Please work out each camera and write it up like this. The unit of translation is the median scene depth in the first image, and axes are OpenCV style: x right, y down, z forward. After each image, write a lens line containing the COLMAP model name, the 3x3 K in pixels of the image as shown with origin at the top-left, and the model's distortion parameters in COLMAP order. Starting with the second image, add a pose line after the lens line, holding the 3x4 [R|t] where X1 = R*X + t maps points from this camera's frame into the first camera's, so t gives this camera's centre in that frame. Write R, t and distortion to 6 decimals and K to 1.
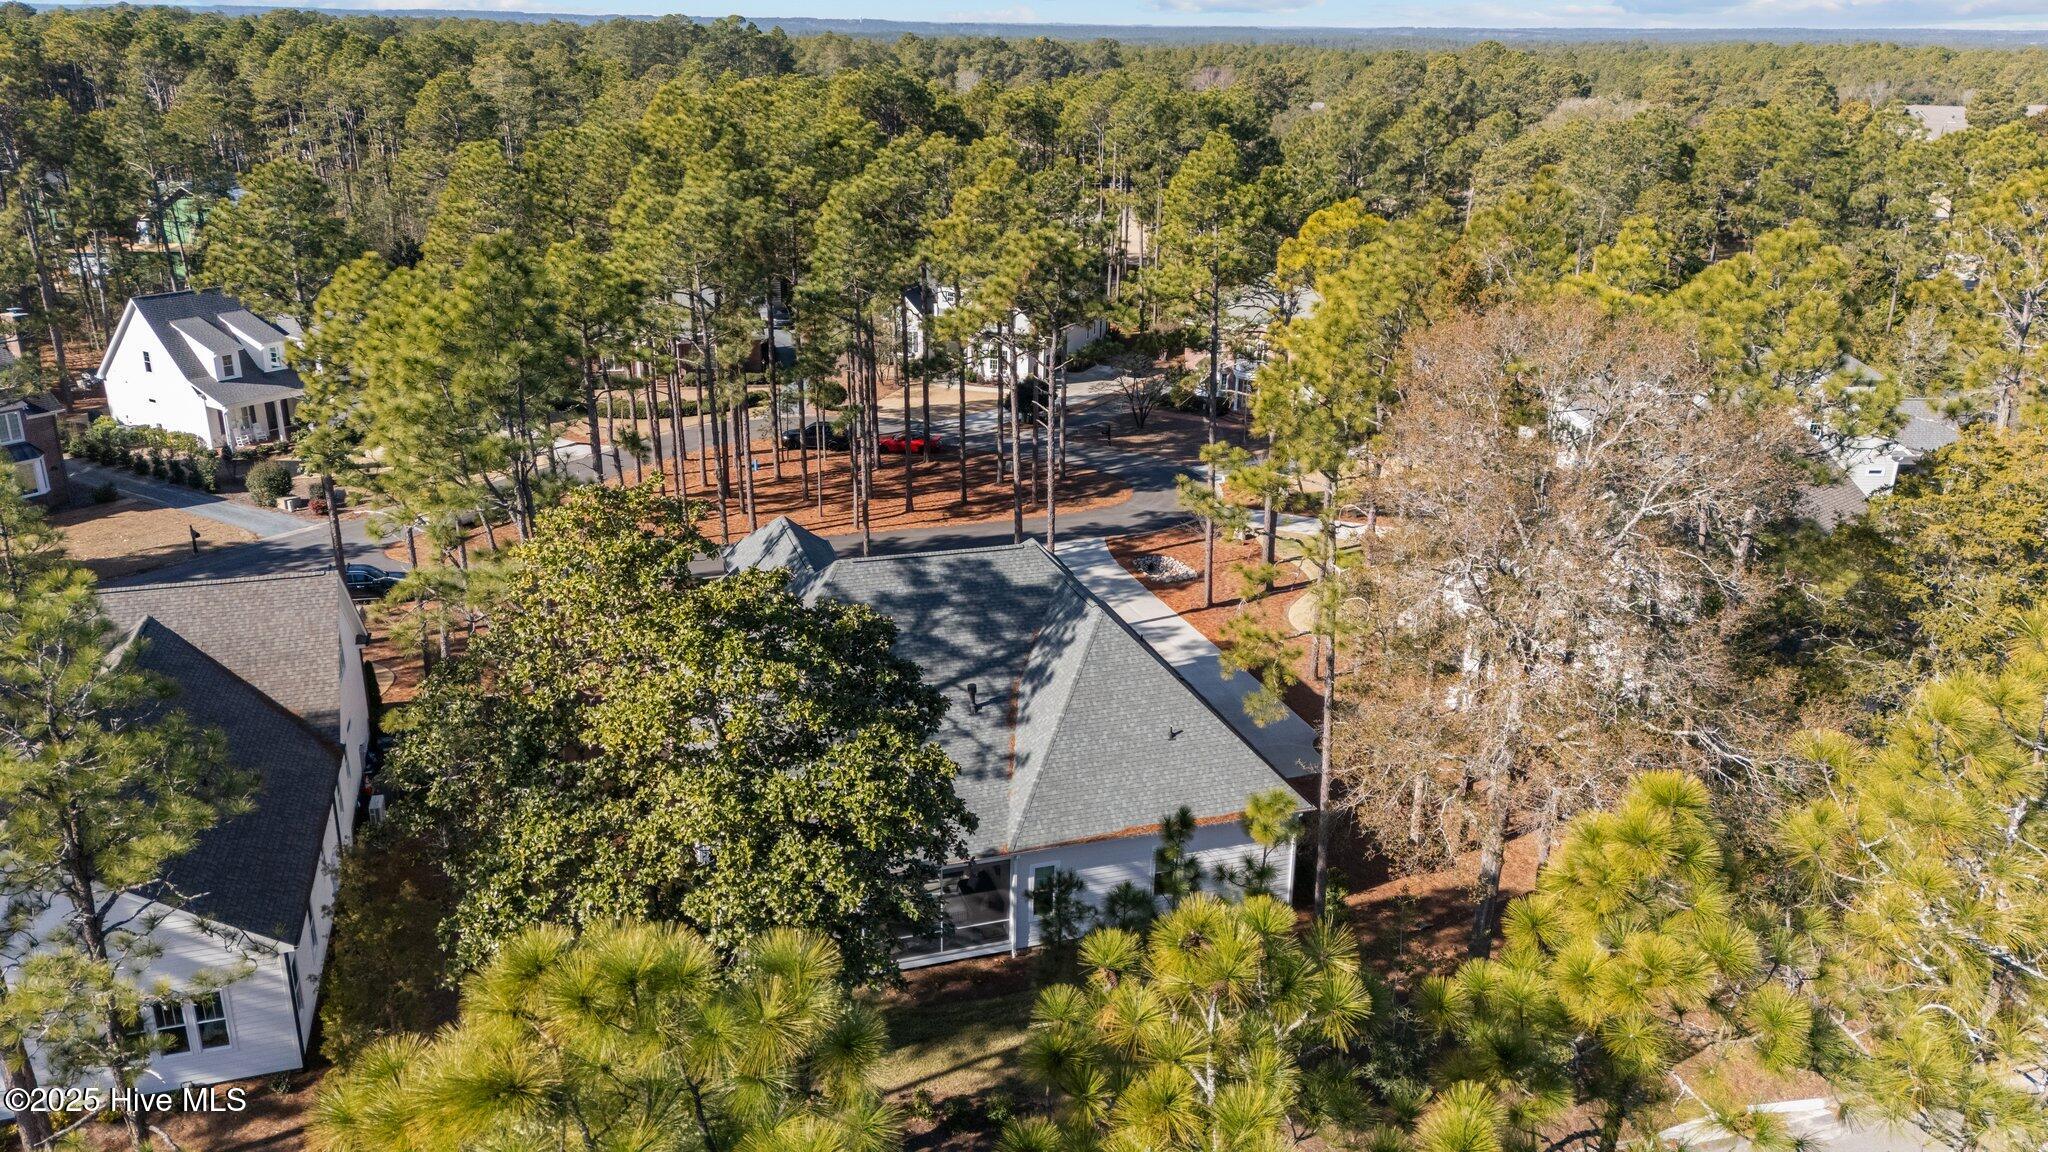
lens RADIAL K [[1541.7, 0, 1024.0], [0, 1541.7, 576.0], [0, 0, 1]] dist [0.039911, -0.002938]
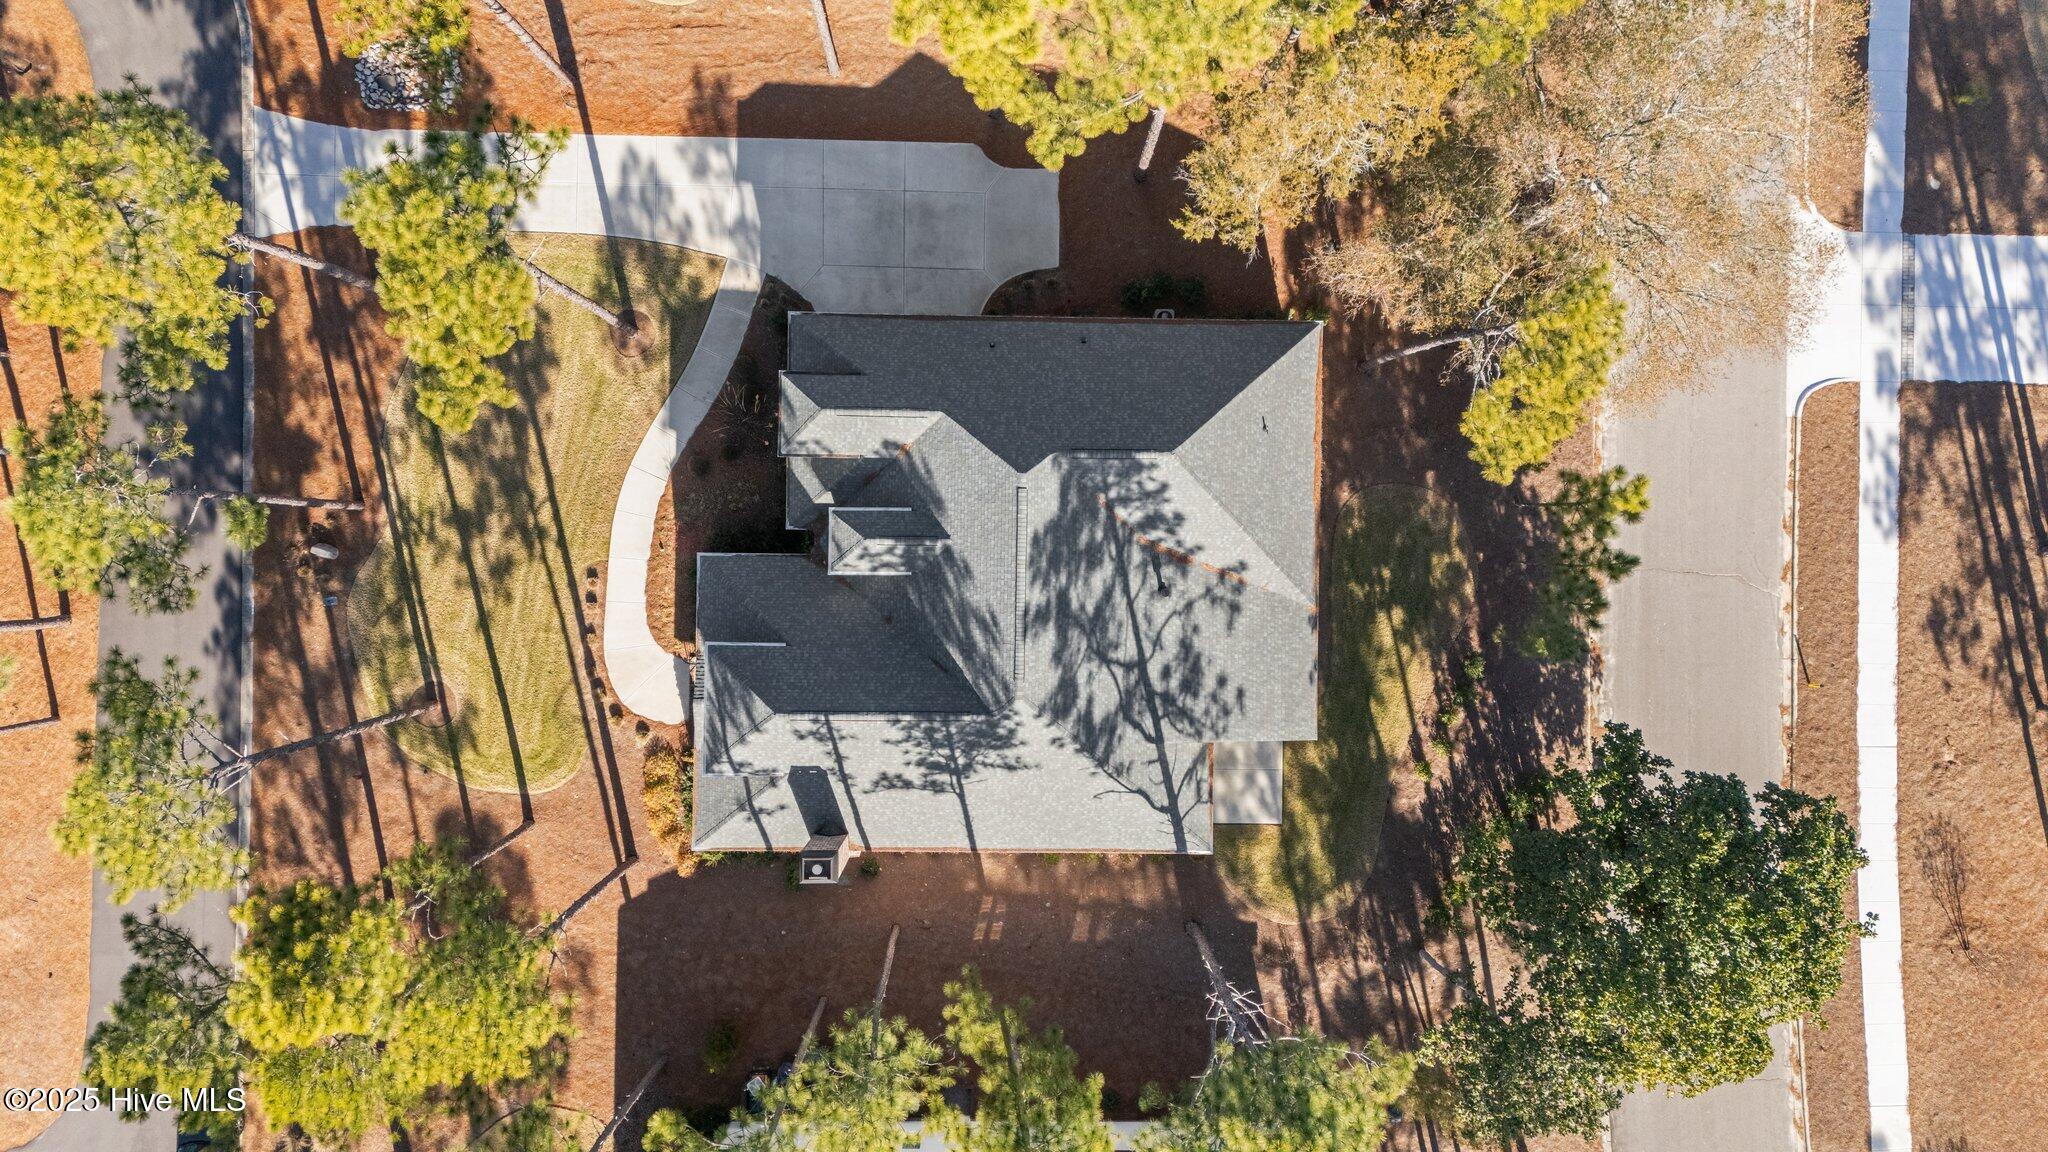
lens RADIAL K [[1541.7, 0, 1024.0], [0, 1541.7, 576.0], [0, 0, 1]] dist [0.039911, -0.002938]
pose [[0.318661, -0.947590, -0.022963, -0.027873], [0.282315, 0.071756, 0.956634, -0.911425], [-0.904850, -0.311325, 0.290384, 0.765988]]
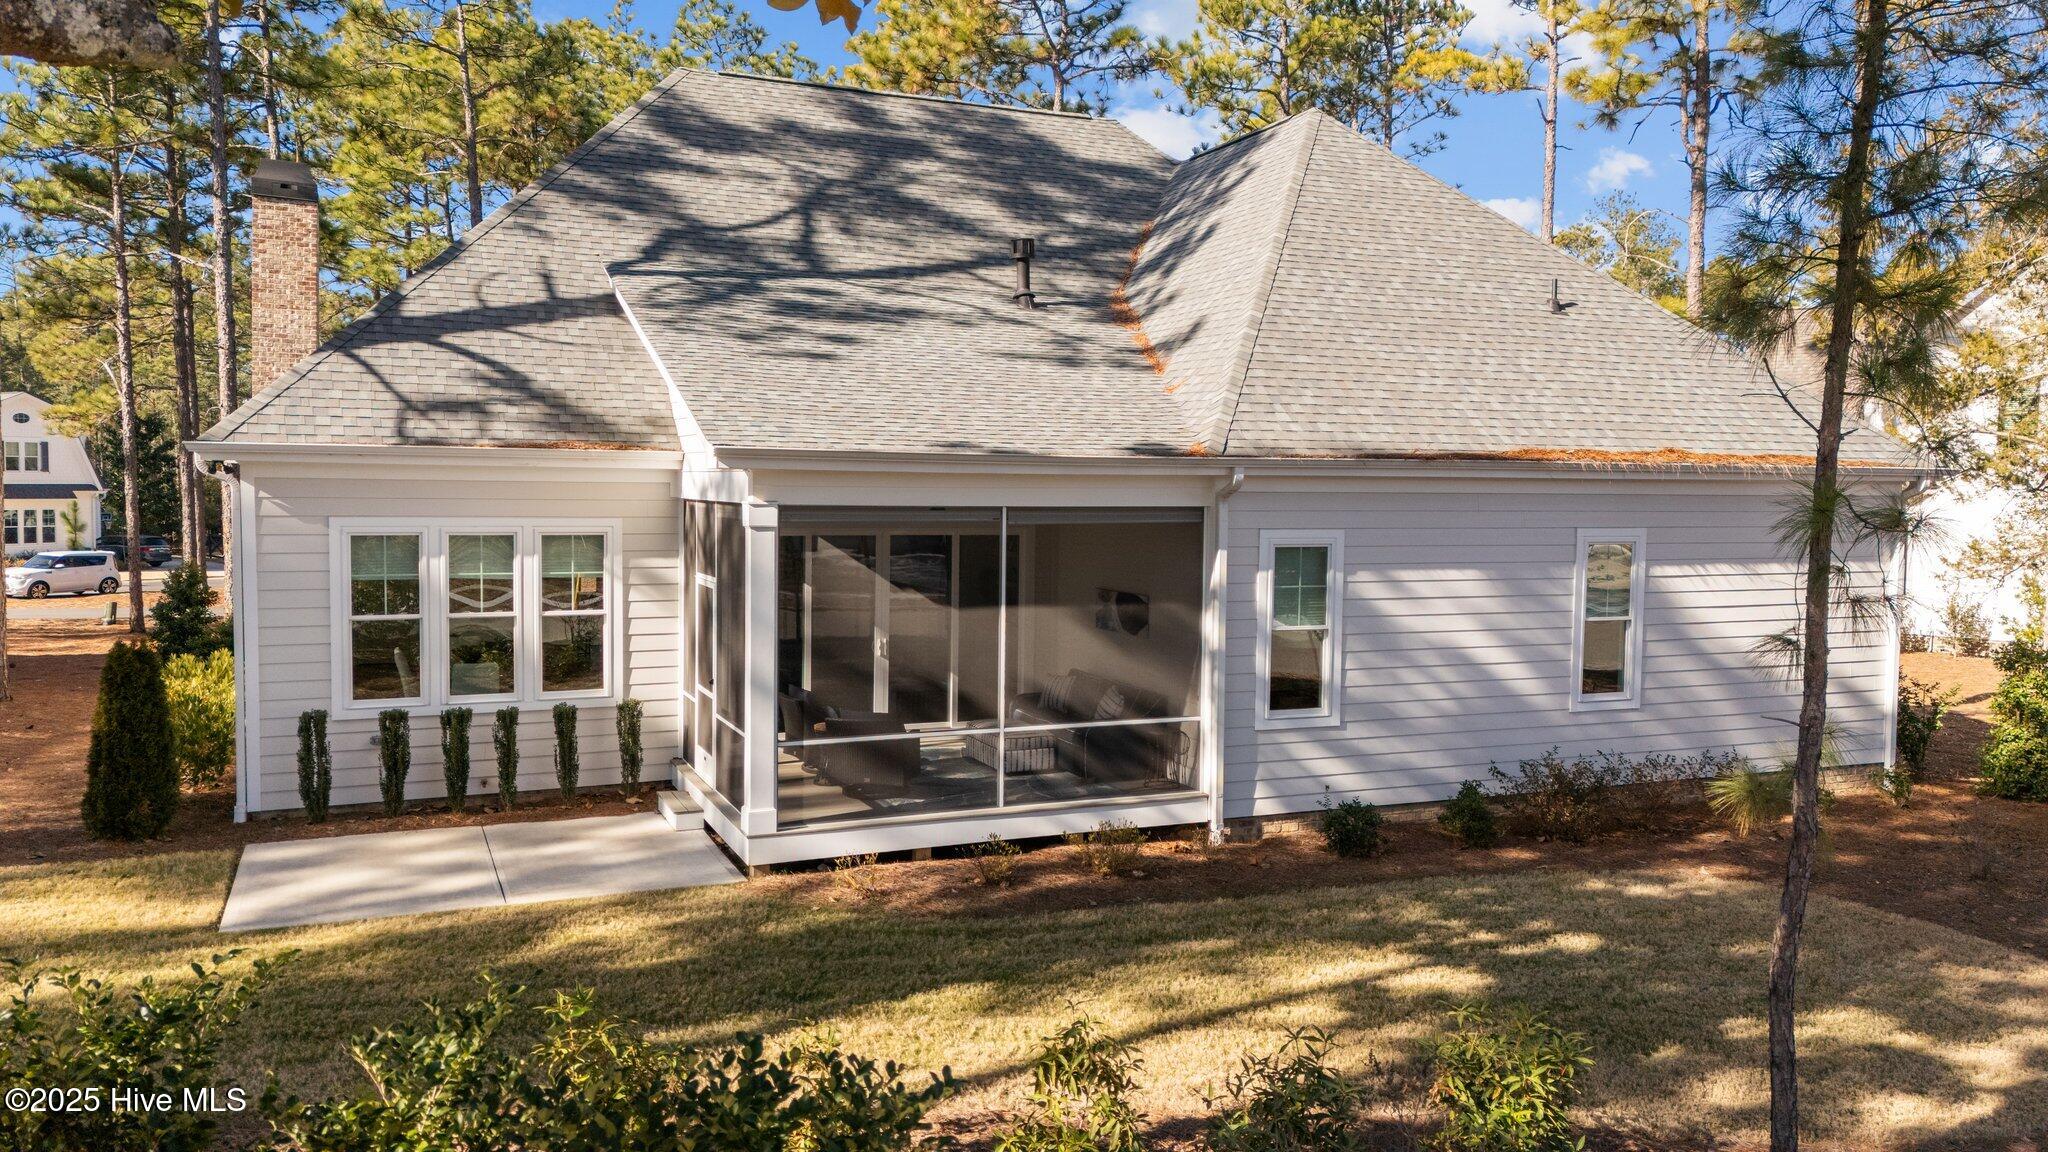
lens RADIAL K [[1541.7, 0, 1024.0], [0, 1541.7, 576.0], [0, 0, 1]] dist [0.039911, -0.002938]
pose [[0.994557, -0.019720, 0.102312, -0.072039], [0.047236, 0.960561, -0.274027, 0.256624], [-0.092873, 0.277369, 0.956264, 0.624682]]
